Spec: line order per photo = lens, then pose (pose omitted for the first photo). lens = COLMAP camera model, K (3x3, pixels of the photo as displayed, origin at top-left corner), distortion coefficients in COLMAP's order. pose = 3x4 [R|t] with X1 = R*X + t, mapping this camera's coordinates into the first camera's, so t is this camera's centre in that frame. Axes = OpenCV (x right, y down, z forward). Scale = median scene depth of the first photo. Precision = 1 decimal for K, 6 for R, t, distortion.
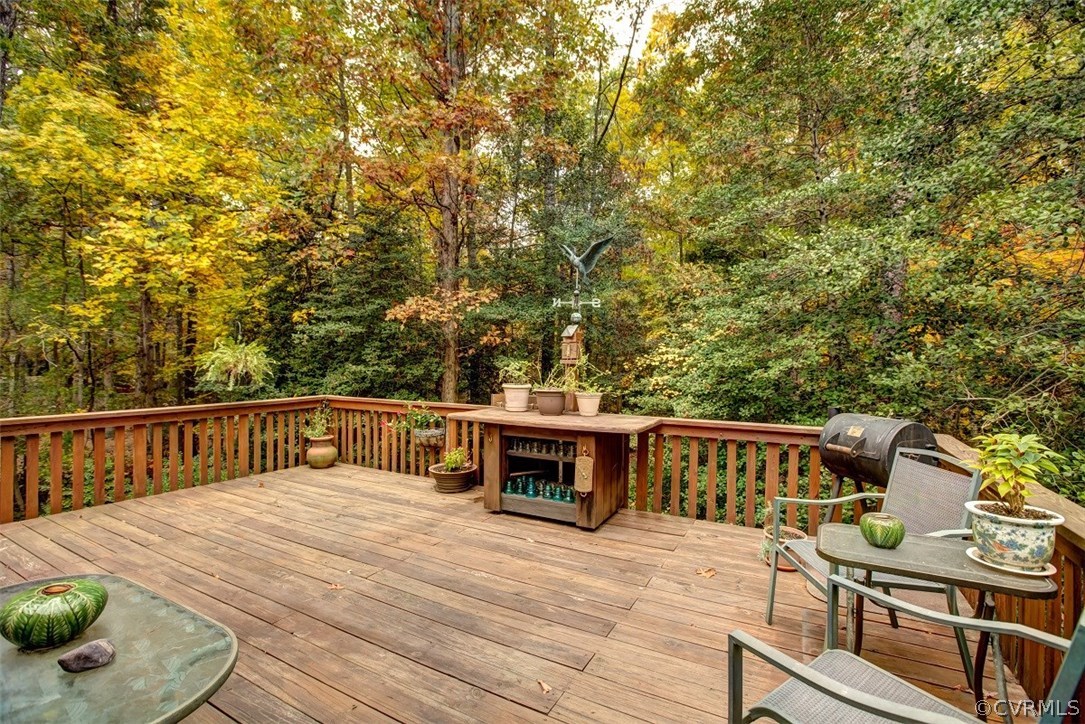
lens RADIAL K [[482.6, 0, 543.2], [0, 482.6, 365.6], [0, 0, 1]] dist [-0.022690, 0.011159]
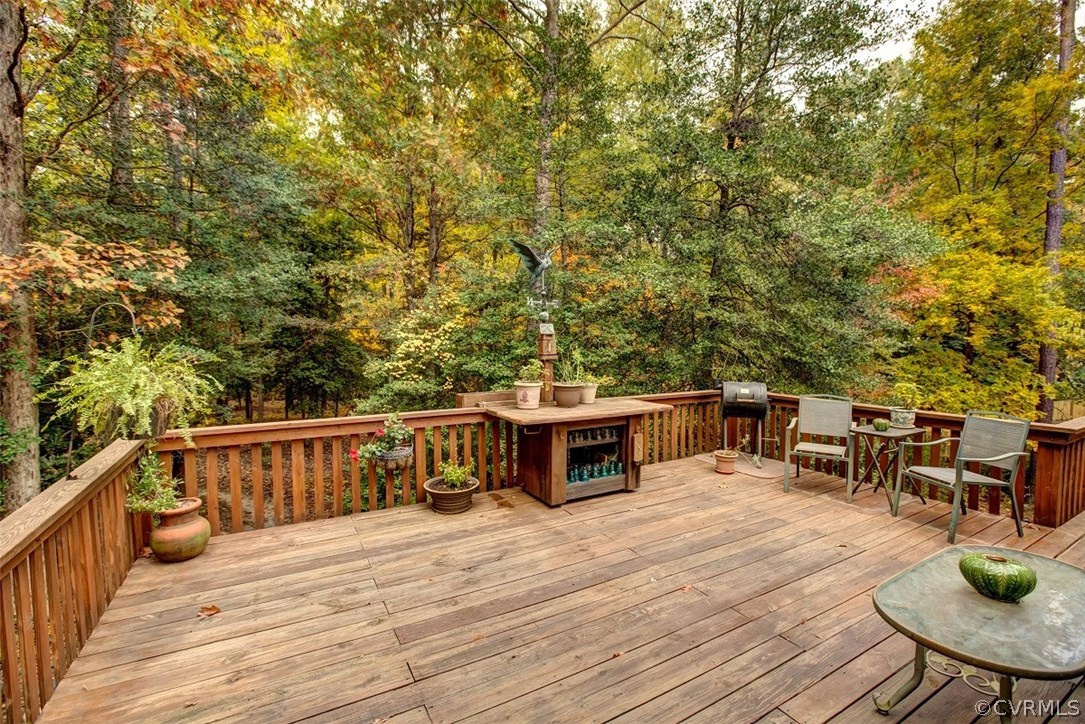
lens RADIAL K [[482.6, 0, 544.5], [0, 482.6, 365.6], [0, 0, 1]] dist [-0.022690, 0.011159]
pose [[0.500782, -0.052230, 0.863996, -1.106973], [-0.005872, 0.997950, 0.063731, -0.073916], [-0.865554, -0.036988, 0.499448, 0.562952]]
